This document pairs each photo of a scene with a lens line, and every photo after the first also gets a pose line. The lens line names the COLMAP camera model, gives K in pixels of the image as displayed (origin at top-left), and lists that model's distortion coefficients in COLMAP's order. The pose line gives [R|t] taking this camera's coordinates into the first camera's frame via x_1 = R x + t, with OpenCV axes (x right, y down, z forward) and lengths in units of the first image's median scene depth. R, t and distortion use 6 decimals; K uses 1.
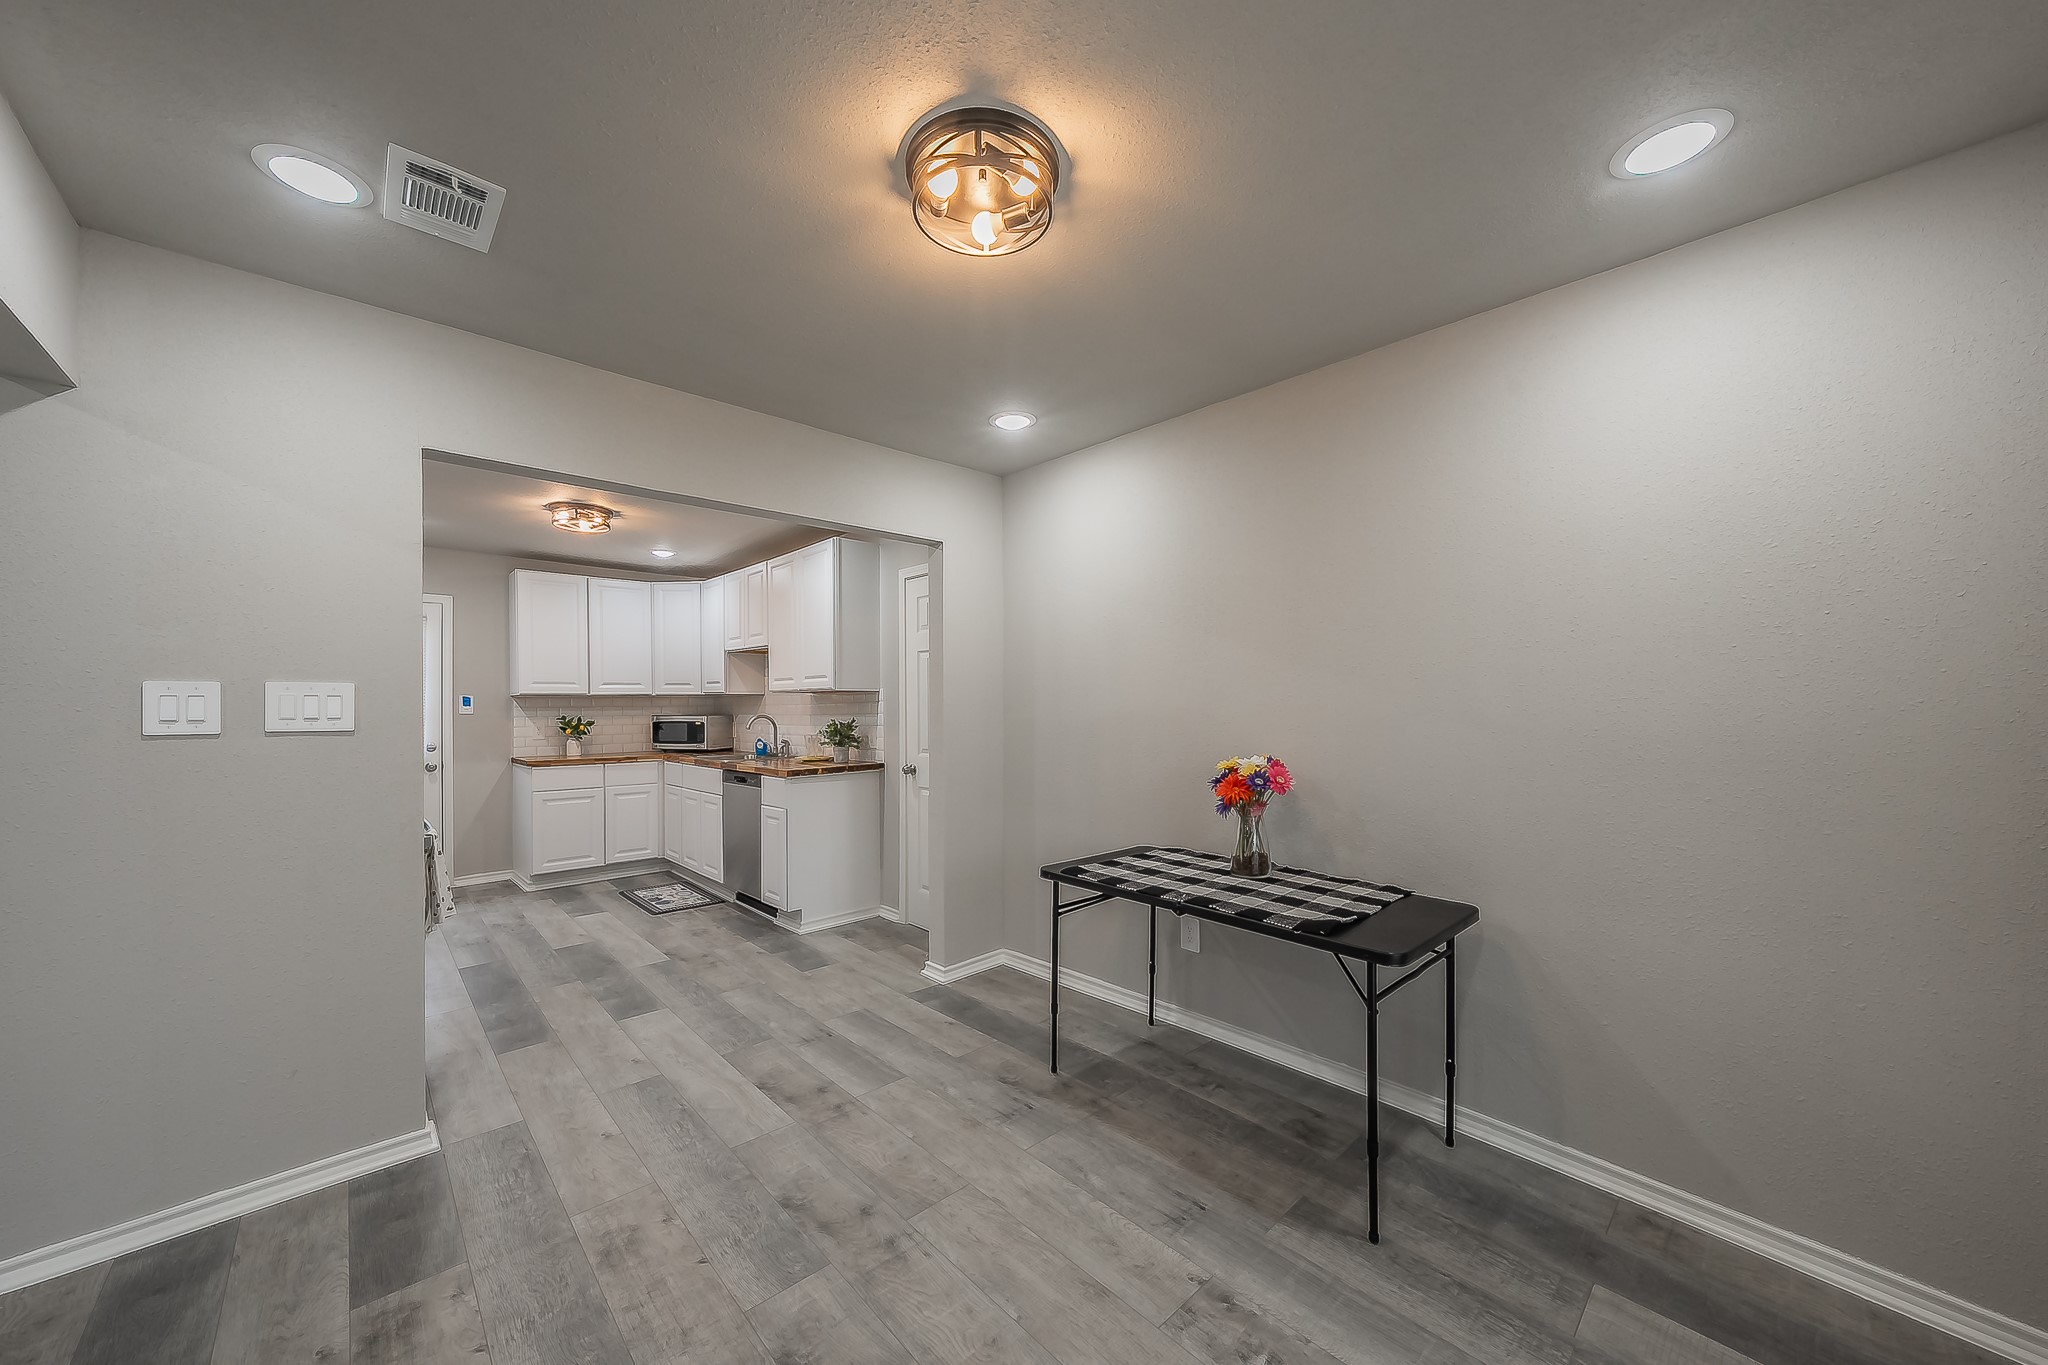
lens RADIAL K [[747.4, 0, 1024.9], [0, 747.4, 695.2], [0, 0, 1]] dist [-0.000245, -0.000018]
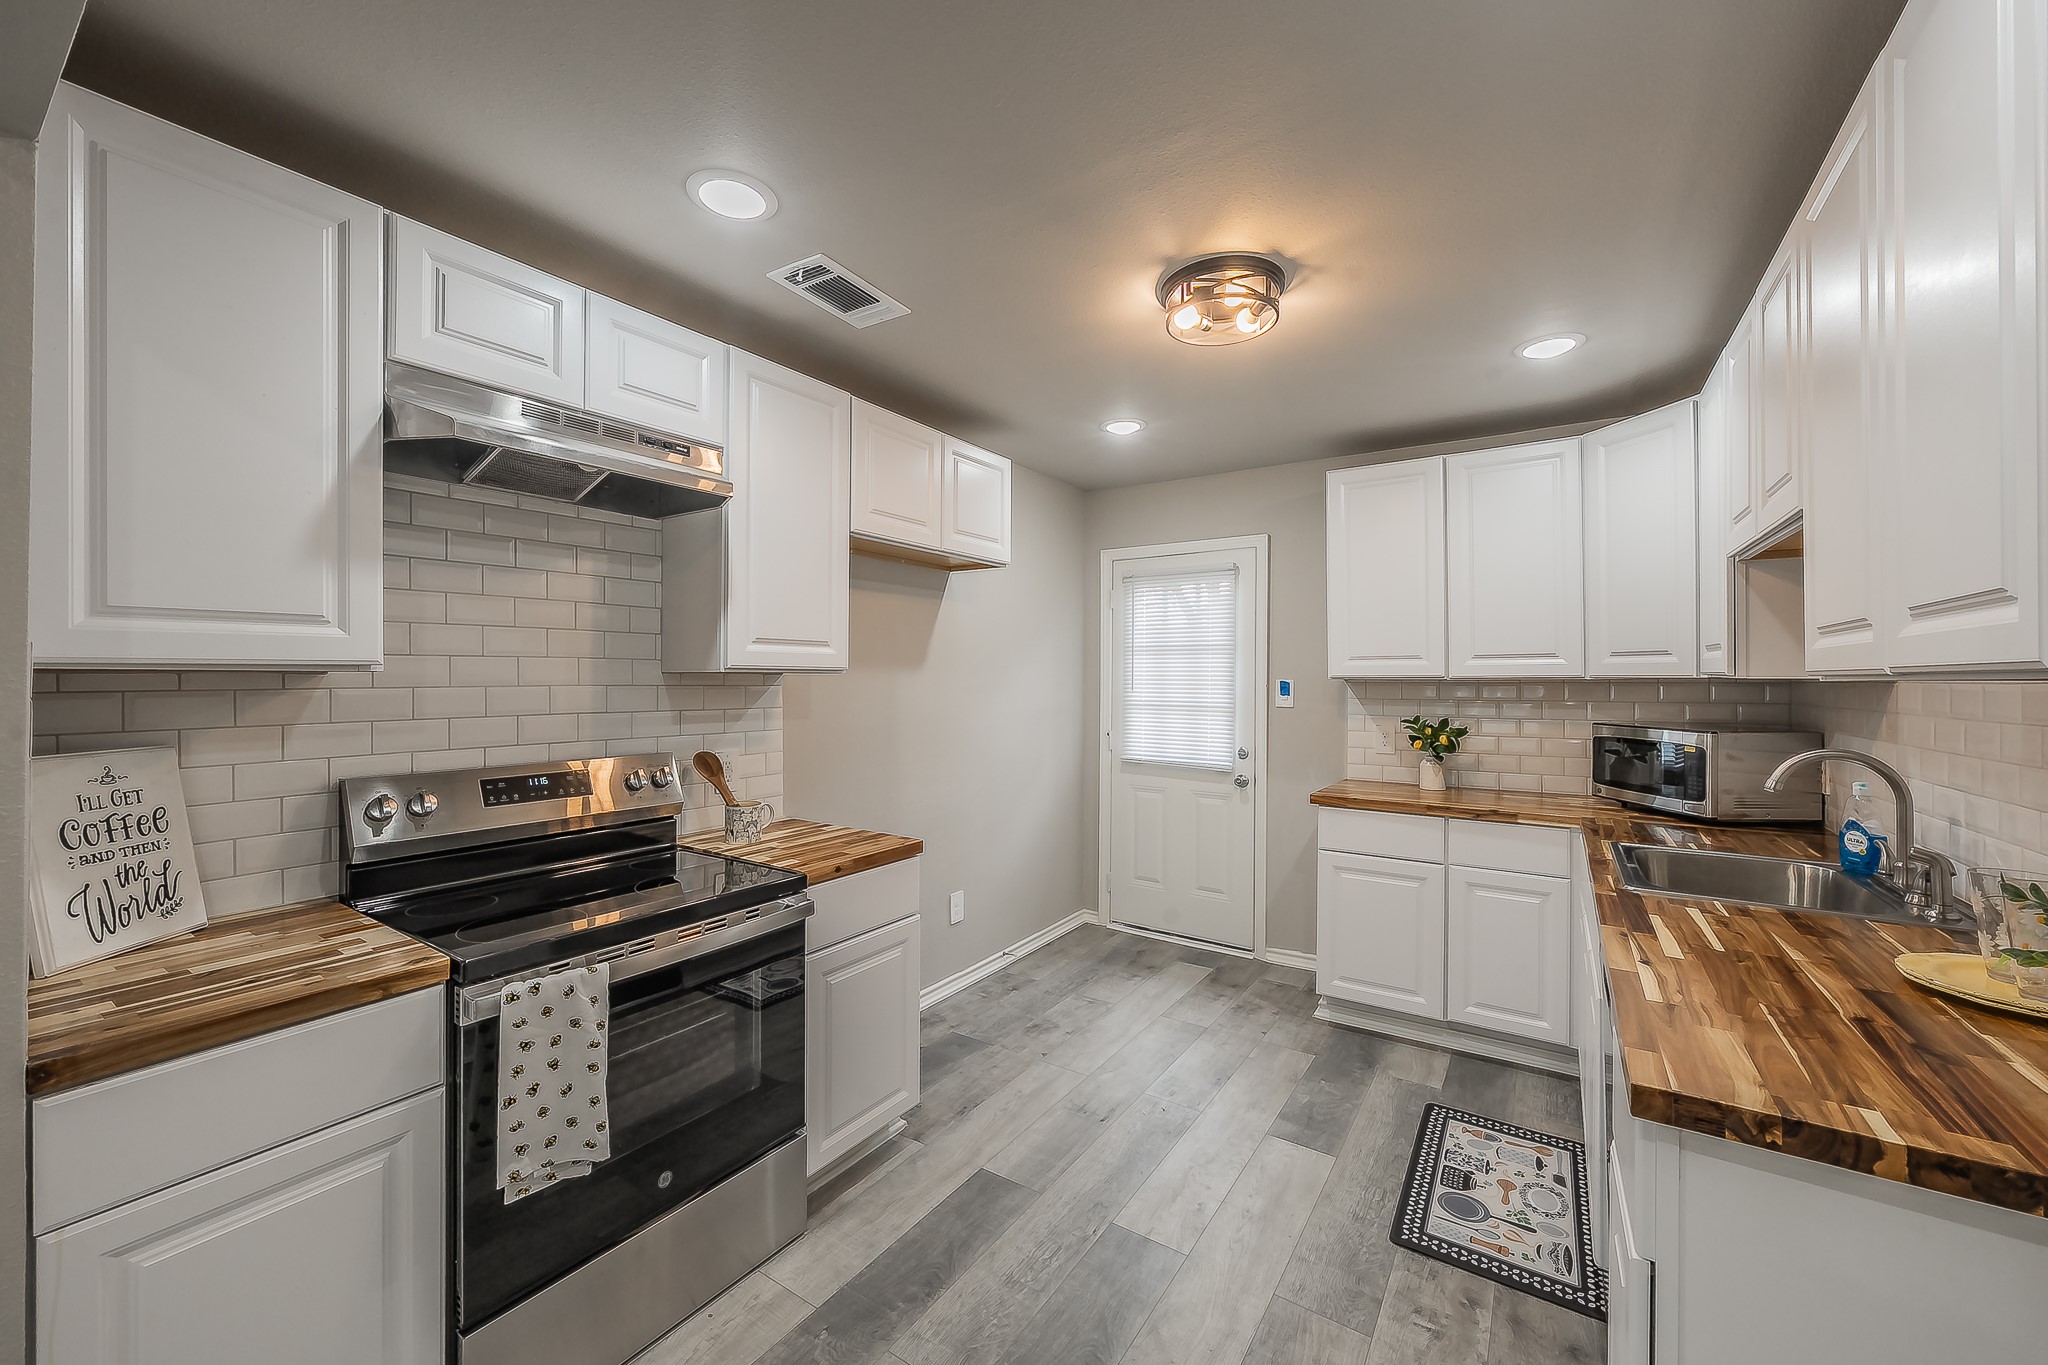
lens RADIAL K [[791.3, 0, 1017.0], [0, 791.3, 674.5], [0, 0, 1]] dist [0.001071, -0.000048]
pose [[0.226694, -0.000812, -0.973966, -0.110435], [0.007710, 0.999970, 0.000961, -0.006175], [0.973936, -0.007727, 0.226693, 0.589853]]
